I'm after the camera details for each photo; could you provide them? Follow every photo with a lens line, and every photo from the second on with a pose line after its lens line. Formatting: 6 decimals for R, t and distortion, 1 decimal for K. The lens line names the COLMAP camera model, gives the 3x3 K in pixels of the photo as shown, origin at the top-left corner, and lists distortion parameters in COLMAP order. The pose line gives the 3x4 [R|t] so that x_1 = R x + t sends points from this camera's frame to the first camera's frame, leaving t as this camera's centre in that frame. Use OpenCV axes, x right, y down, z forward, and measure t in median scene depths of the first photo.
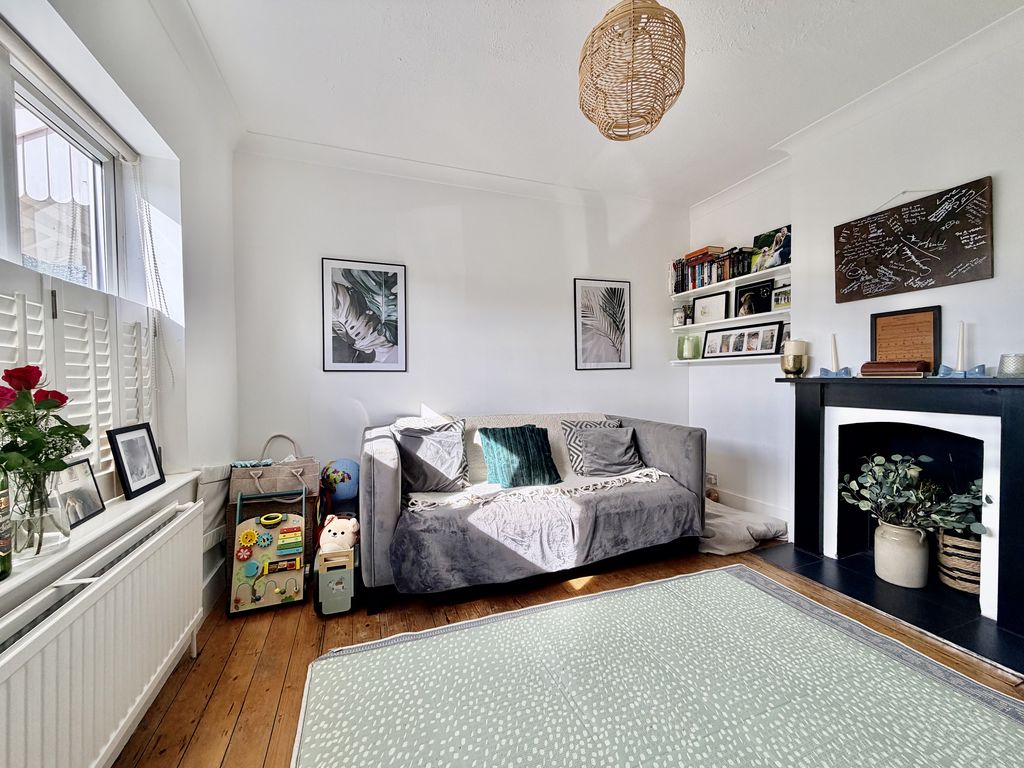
lens RADIAL K [[407.6, 0, 511.4], [0, 407.6, 386.5], [0, 0, 1]] dist [-0.002382, -0.000109]
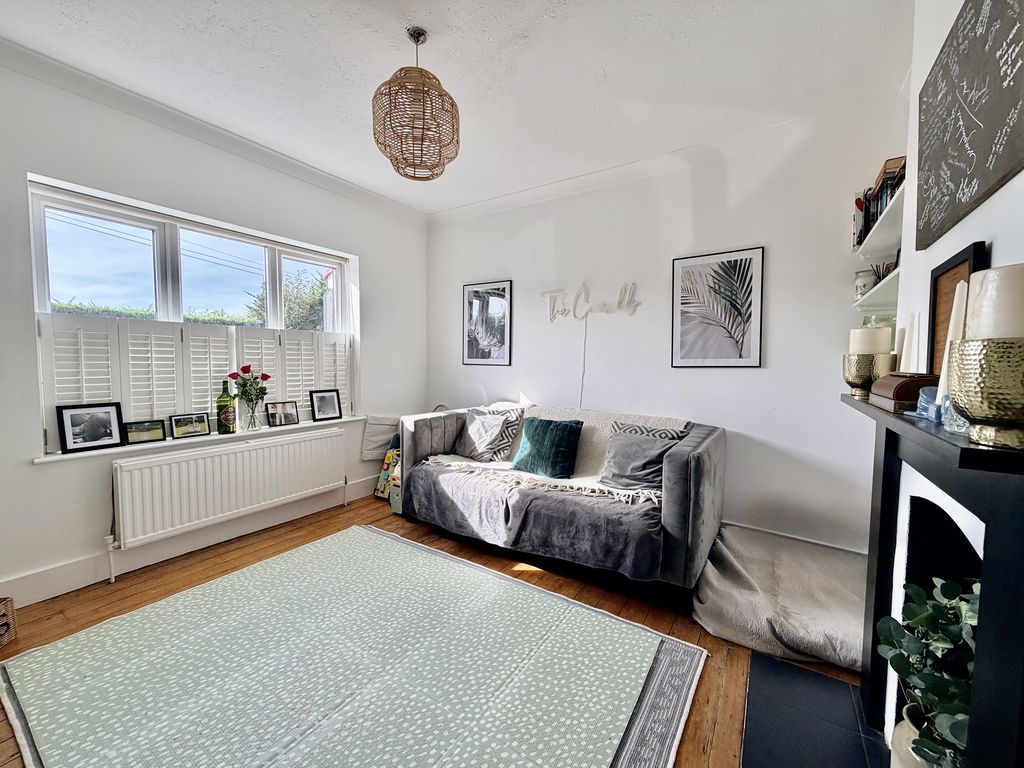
lens RADIAL K [[414.7, 0, 507.7], [0, 414.7, 382.4], [0, 0, 1]] dist [0.000828, 0.000033]
pose [[0.587946, 0.057162, -0.806878, 0.807083], [-0.034554, 0.998364, 0.045549, -0.045000], [0.808162, 0.001100, 0.588959, 0.258515]]
